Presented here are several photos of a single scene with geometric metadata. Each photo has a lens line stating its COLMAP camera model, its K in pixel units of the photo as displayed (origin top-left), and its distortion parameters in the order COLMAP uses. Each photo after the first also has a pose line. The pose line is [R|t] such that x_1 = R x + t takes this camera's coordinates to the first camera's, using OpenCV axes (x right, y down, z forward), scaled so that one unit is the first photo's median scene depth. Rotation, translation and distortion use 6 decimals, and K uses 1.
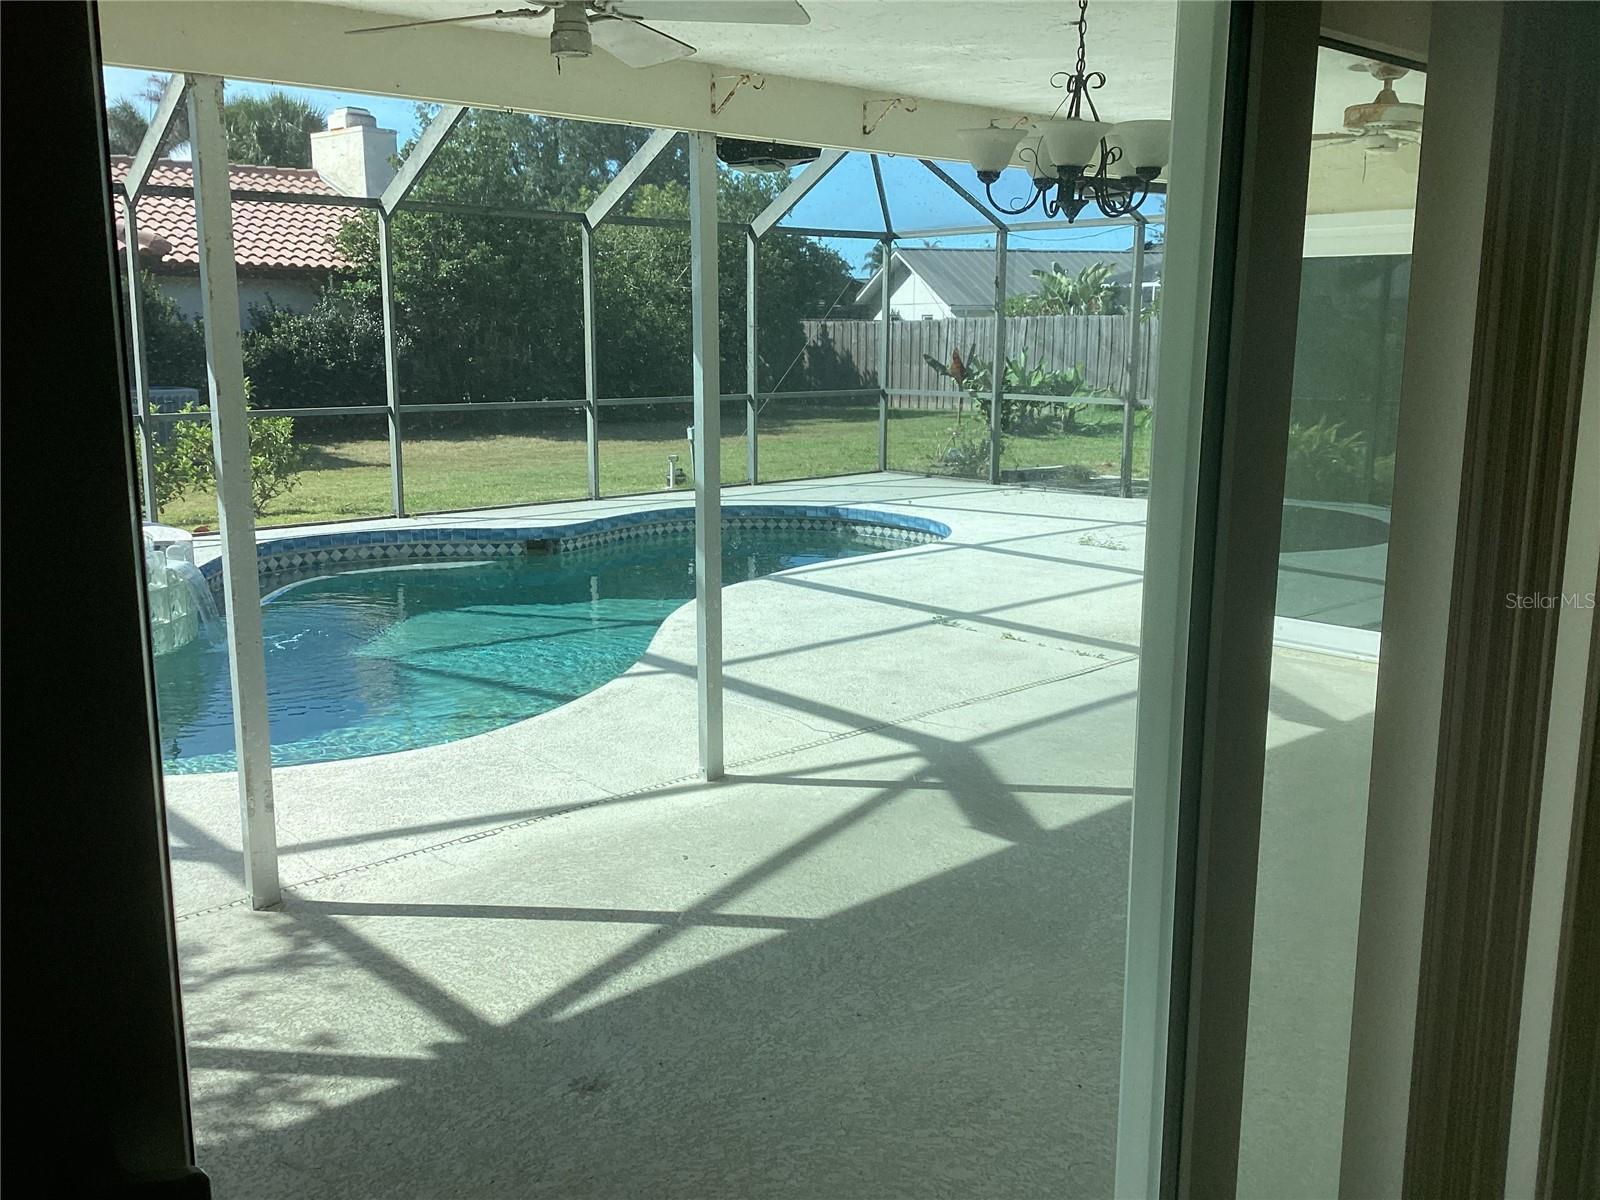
lens RADIAL K [[1440.8, 0, 767.1], [0, 1440.8, 603.8], [0, 0, 1]] dist [0.102375, -0.259261]
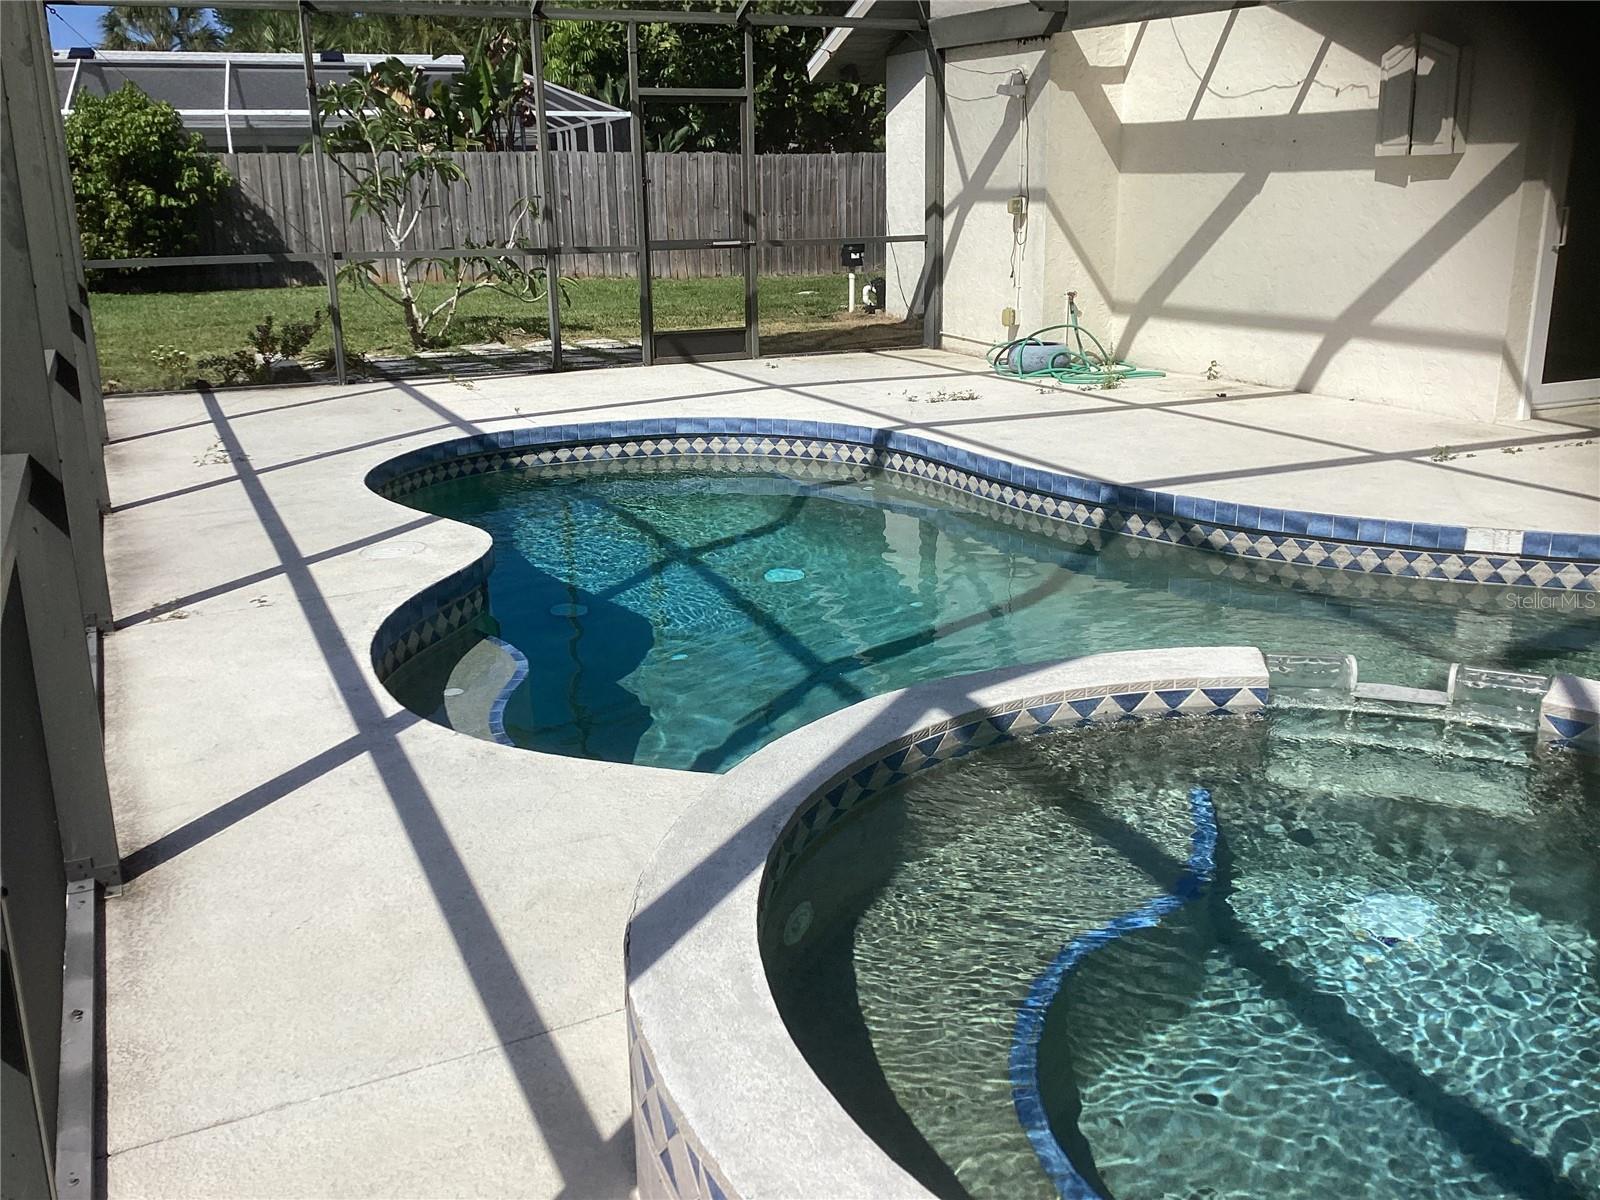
lens RADIAL K [[1448.4, 0, 791.9], [0, 1448.4, 606.4], [0, 0, 1]] dist [0.127689, -0.246981]
pose [[0.303697, -0.275902, 0.911946, -0.599691], [0.194593, 0.954940, 0.224106, -0.127436], [-0.932685, 0.109399, 0.343701, 0.731391]]
